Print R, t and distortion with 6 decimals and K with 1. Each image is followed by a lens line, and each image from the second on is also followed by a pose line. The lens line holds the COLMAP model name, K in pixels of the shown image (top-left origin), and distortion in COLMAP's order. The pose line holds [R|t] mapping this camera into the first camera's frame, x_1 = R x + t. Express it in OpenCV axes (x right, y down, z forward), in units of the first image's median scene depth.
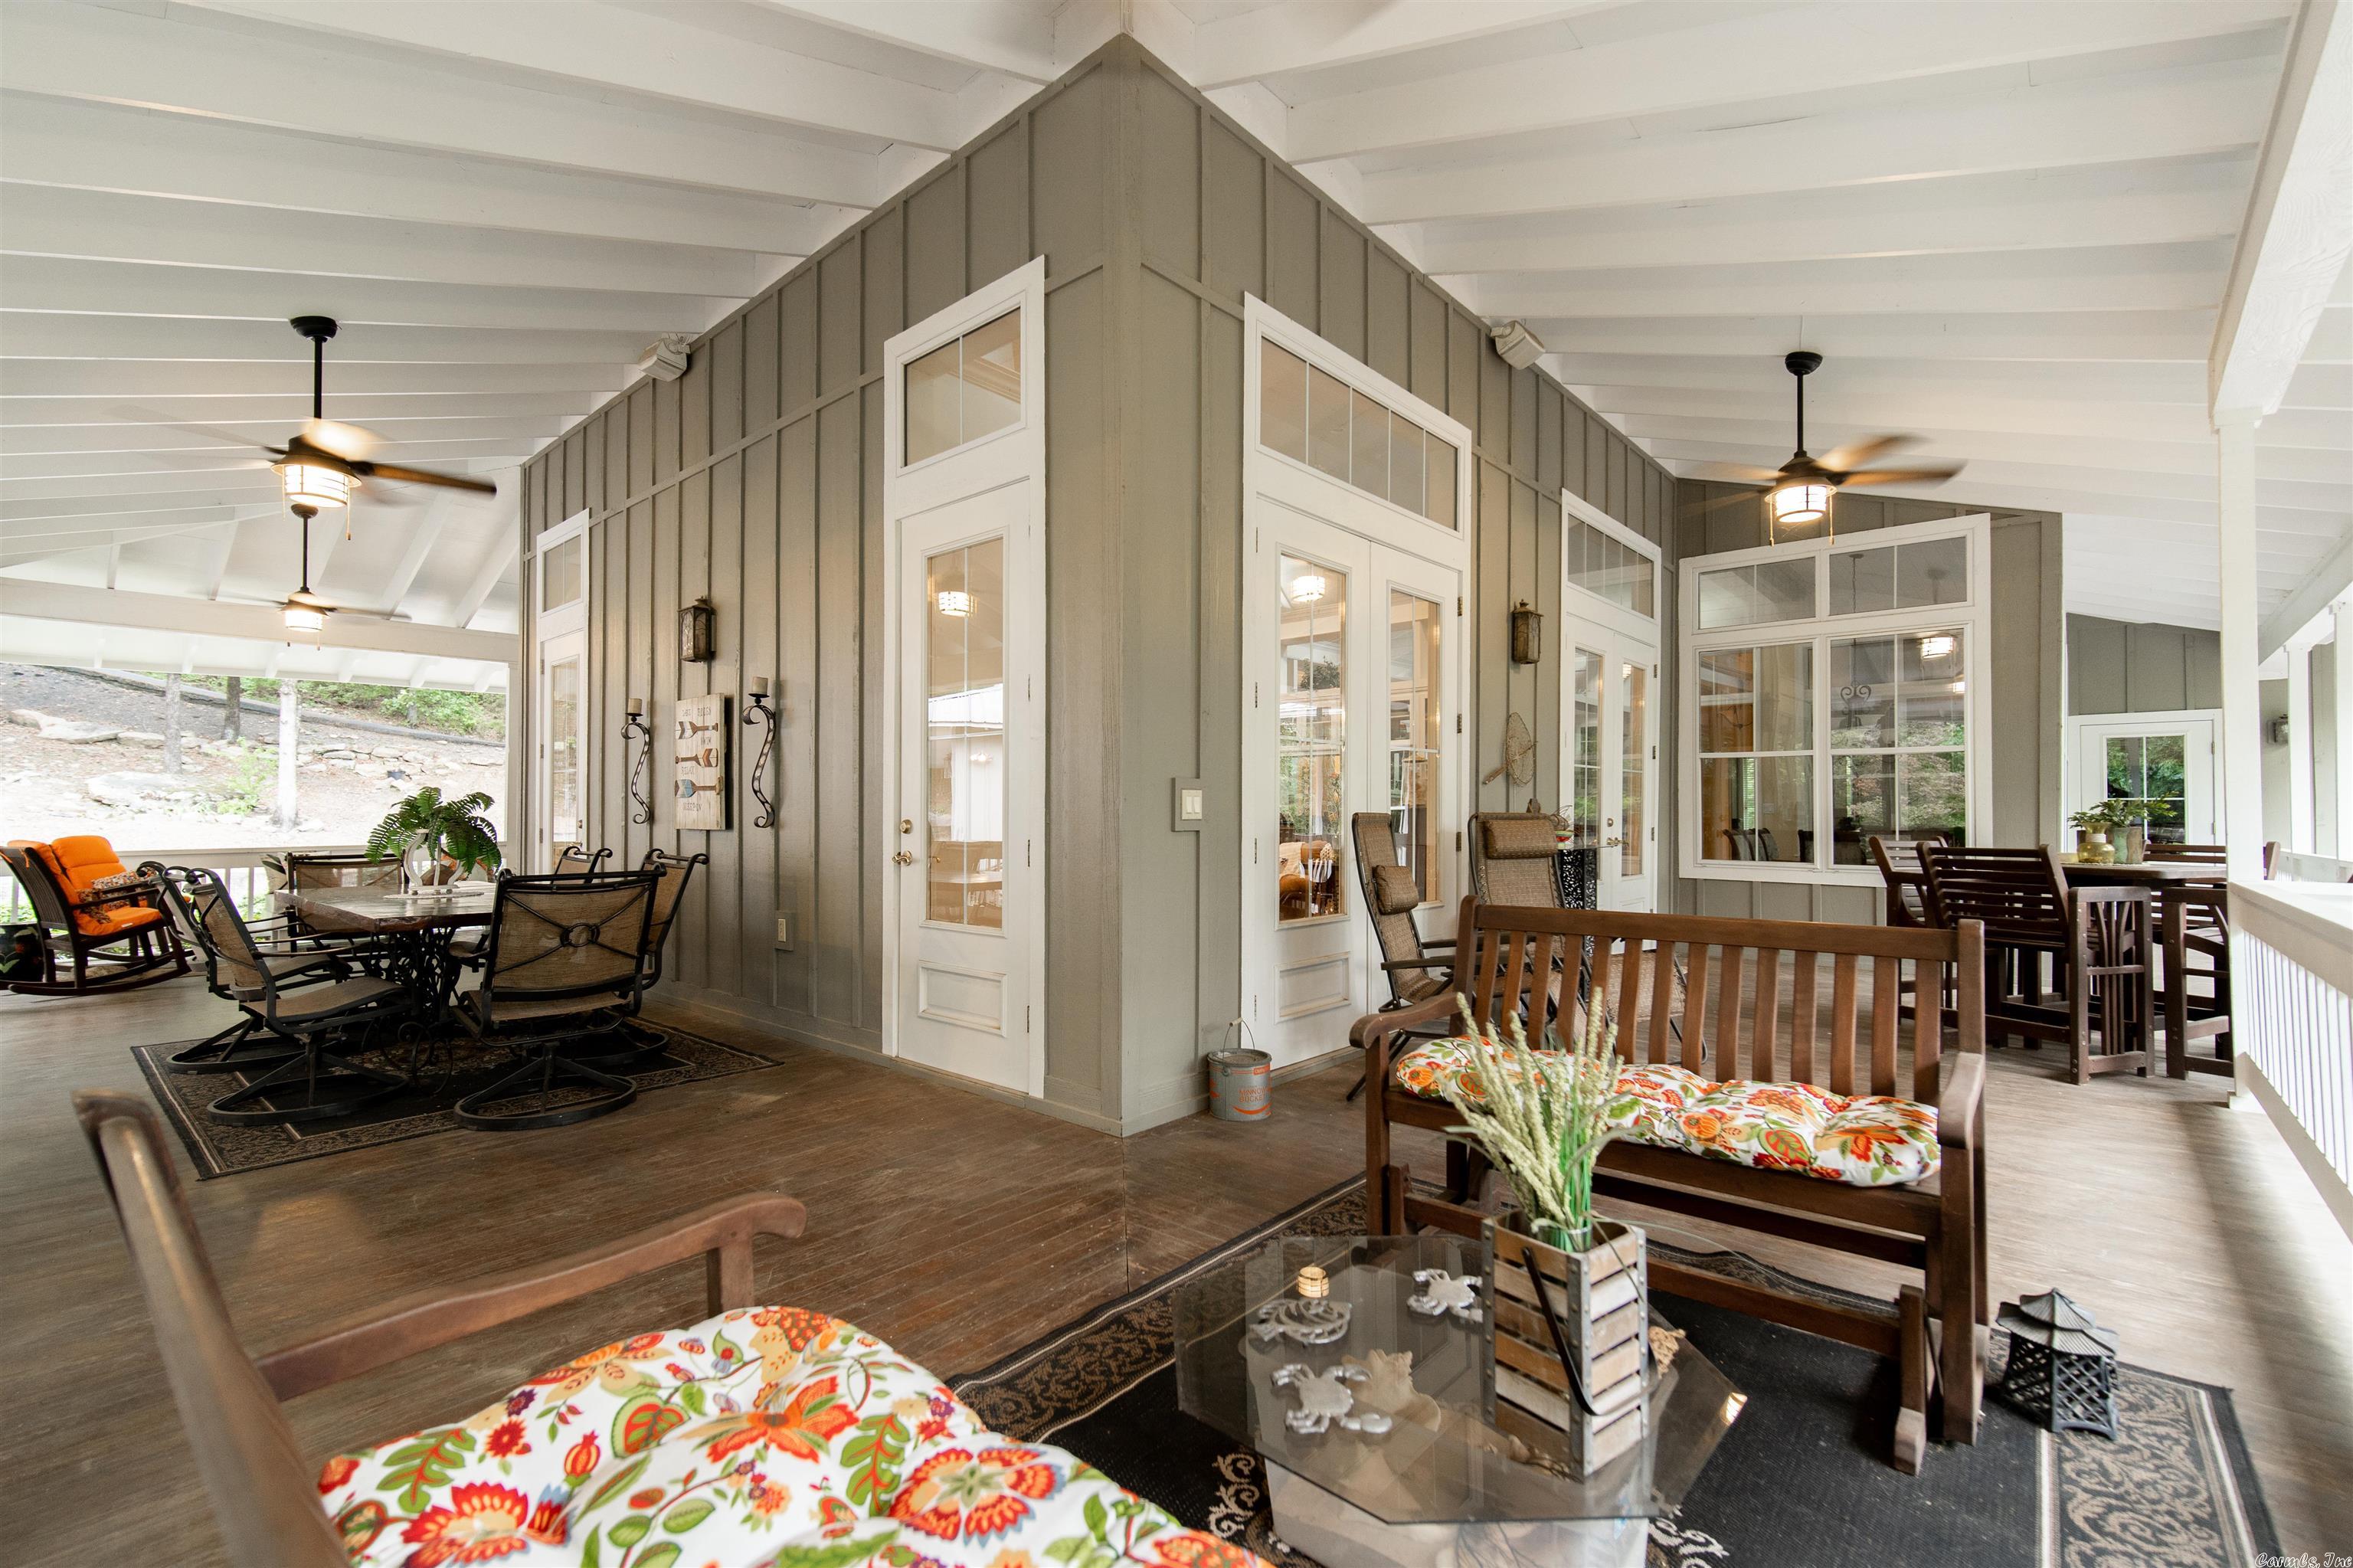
lens RADIAL K [[1038.1, 0, 1176.5], [0, 1038.1, 784.0], [0, 0, 1]] dist [0.000113, 0.000446]
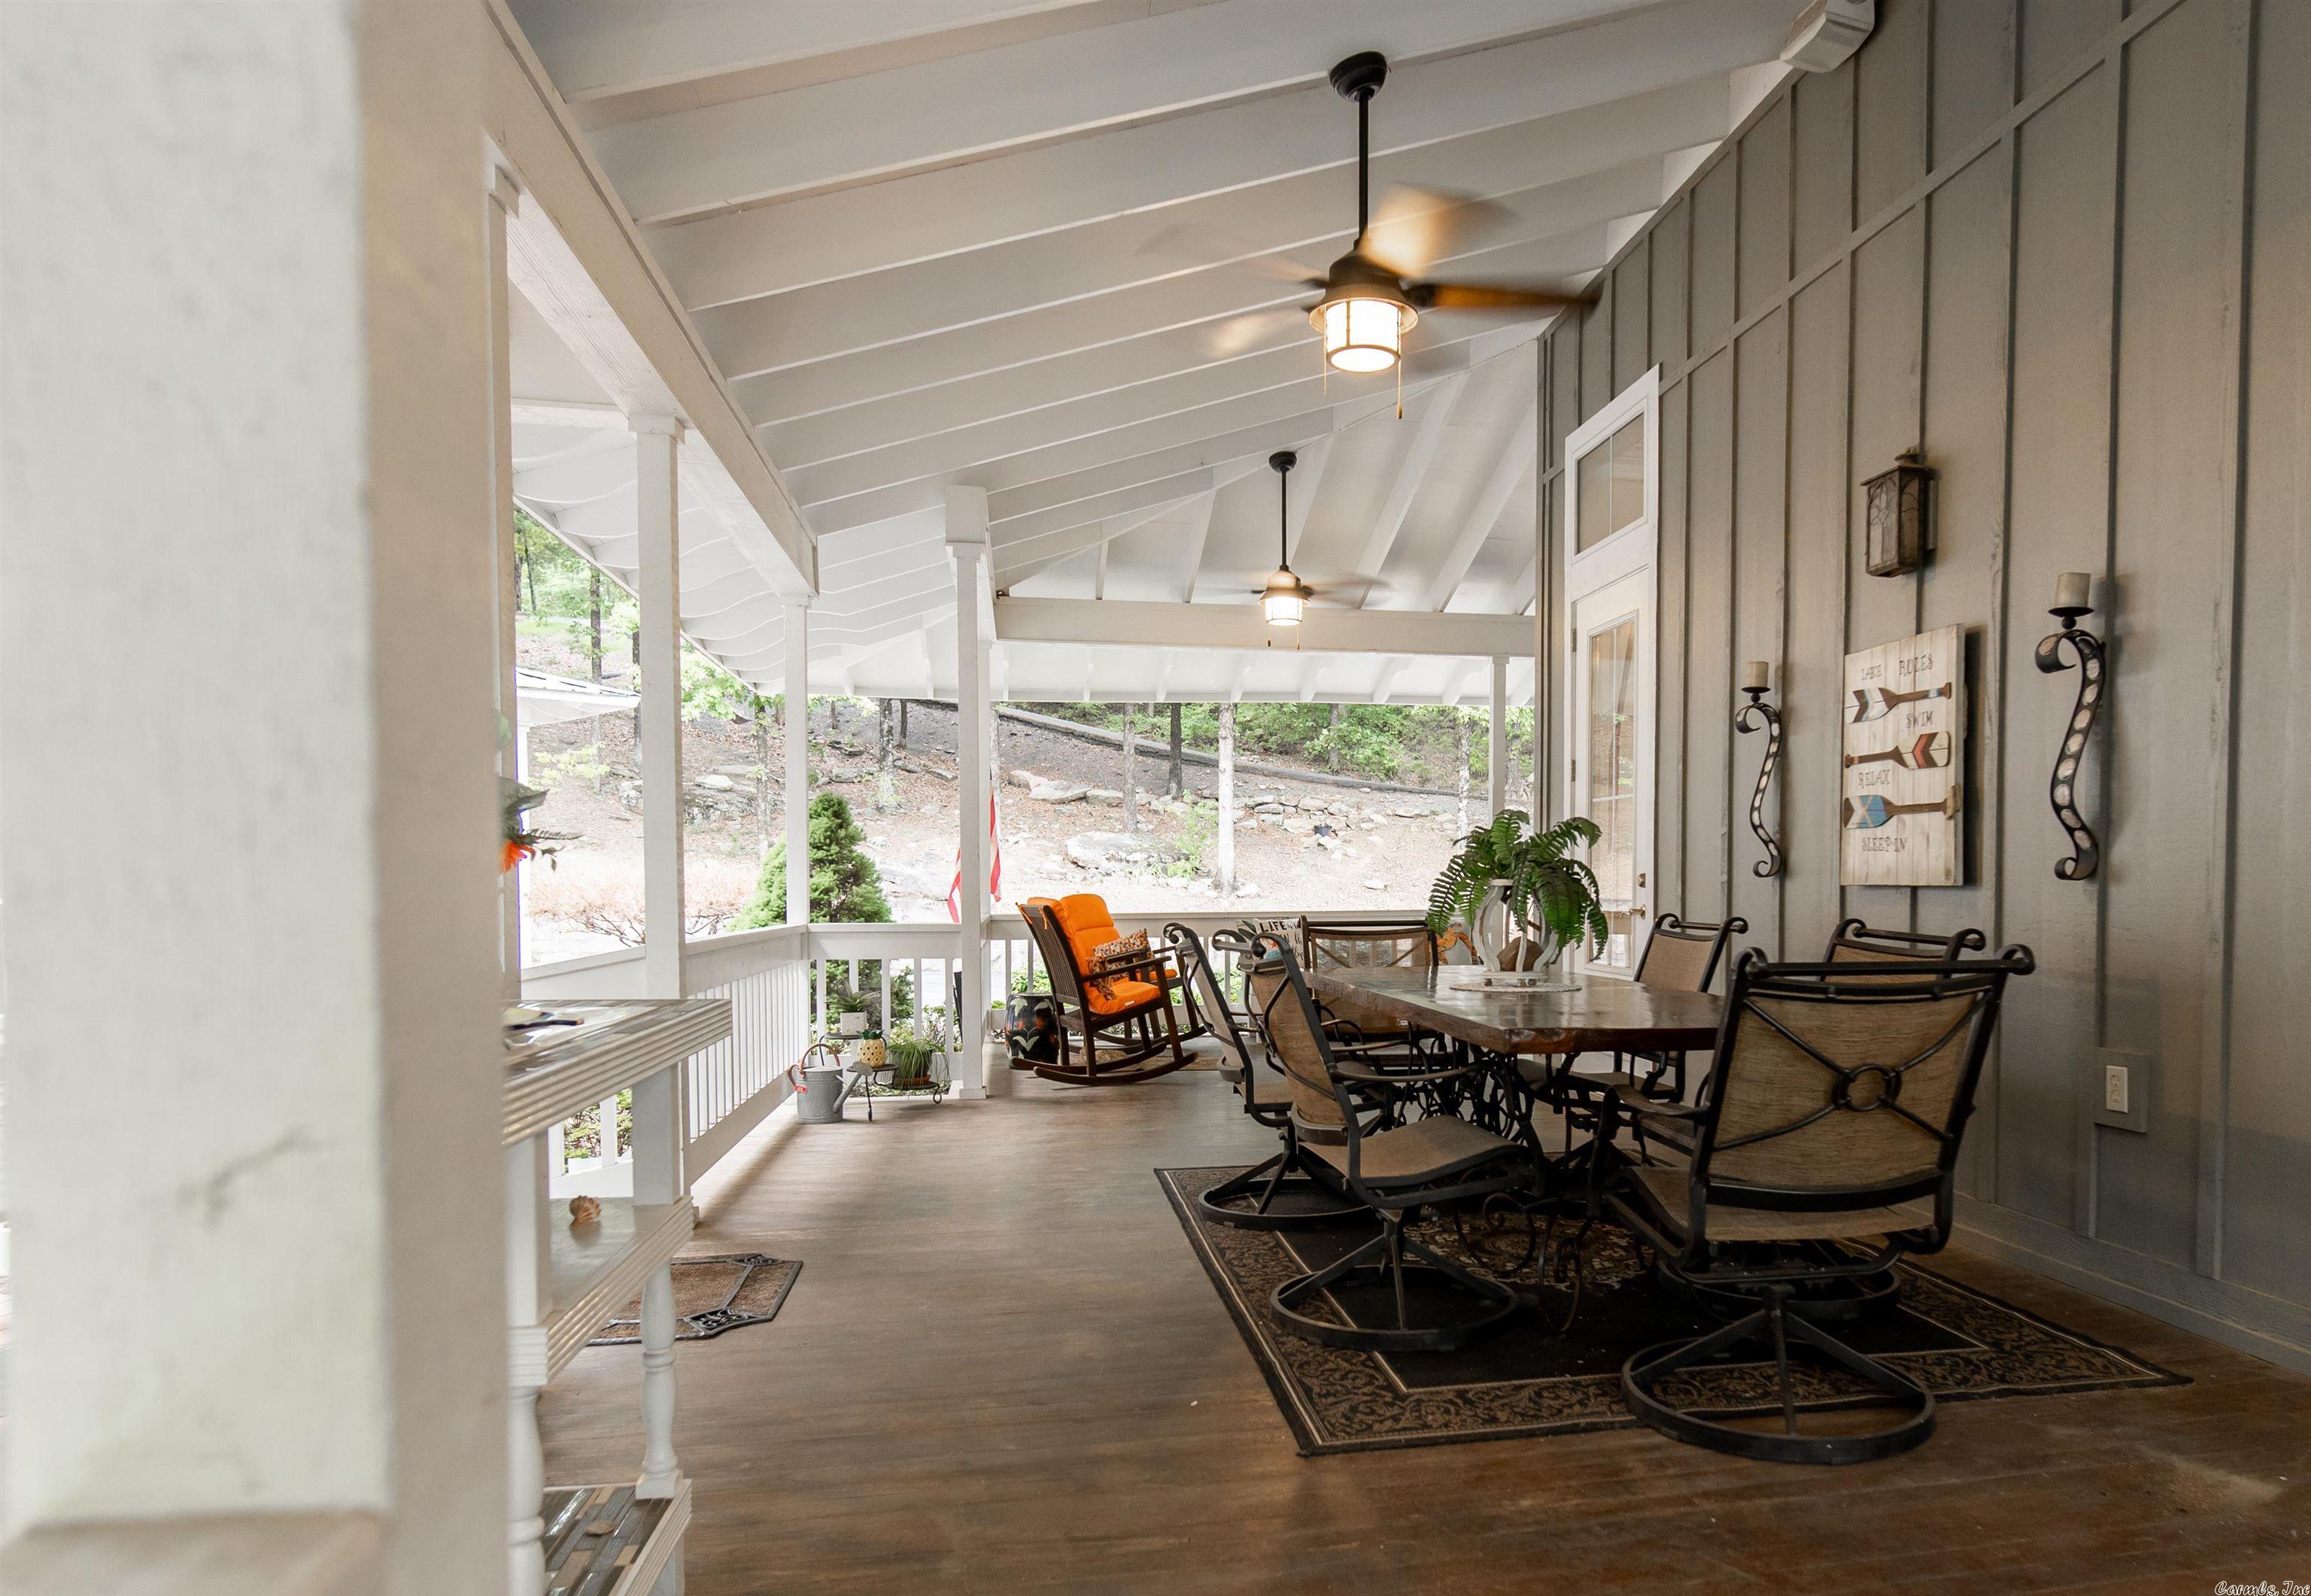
lens RADIAL K [[1126.3, 0, 1155.4], [0, 1126.3, 920.2], [0, 0, 1]] dist [-0.001192, -0.000337]
pose [[0.771984, 0.014144, -0.635484, -0.387360], [0.017137, 0.998926, 0.043052, 0.029888], [0.635411, -0.044126, 0.770912, 0.299532]]
